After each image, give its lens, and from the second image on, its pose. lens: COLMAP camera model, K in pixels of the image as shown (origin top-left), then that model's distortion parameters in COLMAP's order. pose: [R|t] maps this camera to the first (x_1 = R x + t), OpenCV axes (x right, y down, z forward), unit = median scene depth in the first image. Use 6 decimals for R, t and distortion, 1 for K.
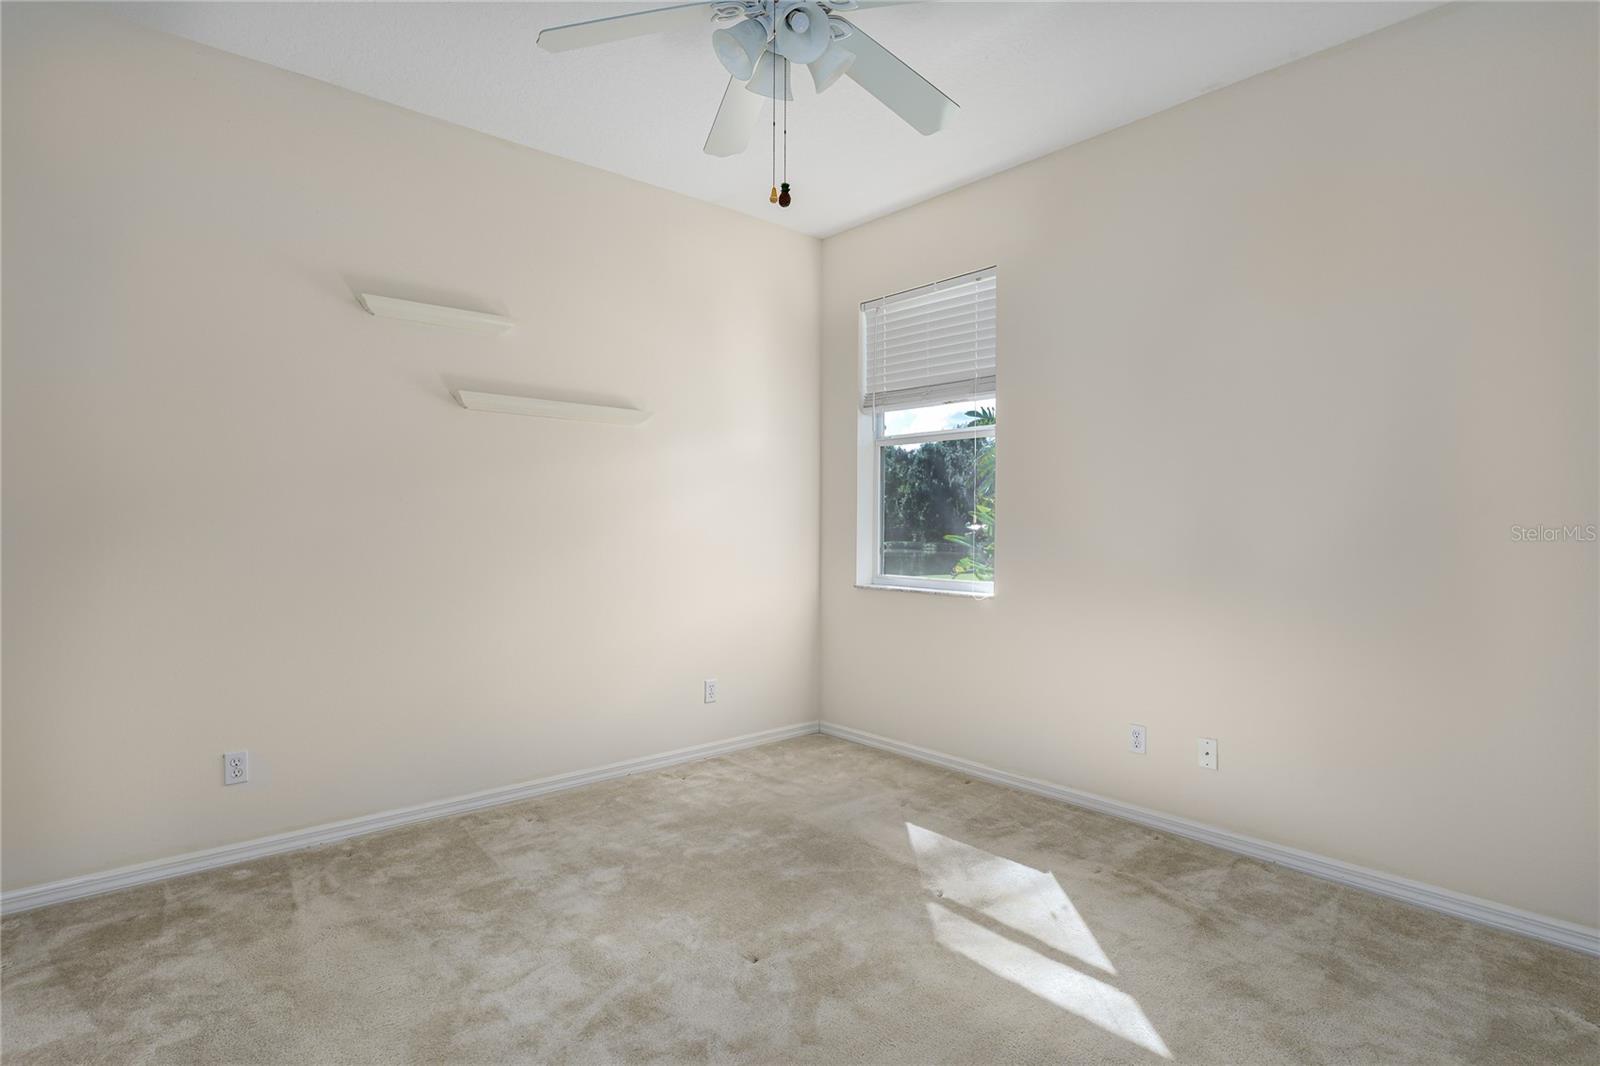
lens RADIAL K [[819.5, 0, 800.5], [0, 819.5, 535.0], [0, 0, 1]] dist [0.001520, -0.000420]
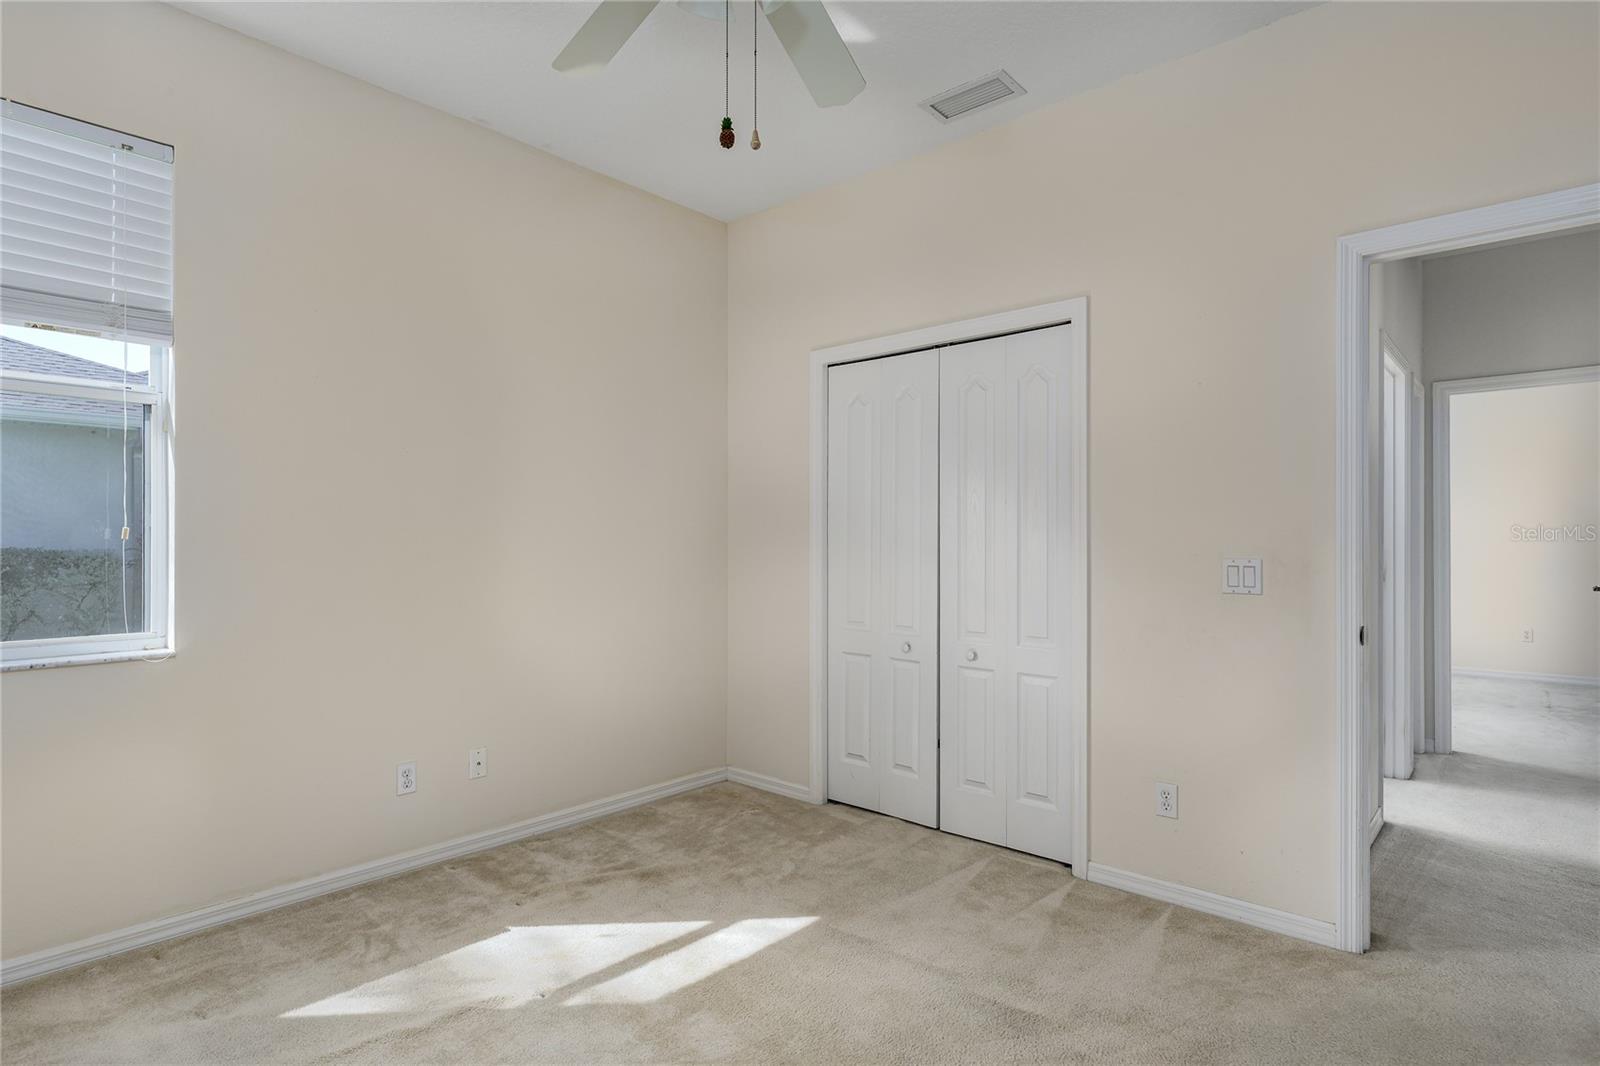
lens RADIAL K [[819.5, 0, 804.9], [0, 819.5, 517.7], [0, 0, 1]] dist [0.001520, -0.000420]
pose [[-0.099937, 0.027073, 0.994625, -0.617047], [0.024104, 0.999402, -0.024781, -0.002104], [-0.994702, 0.021498, -0.100530, 0.753778]]
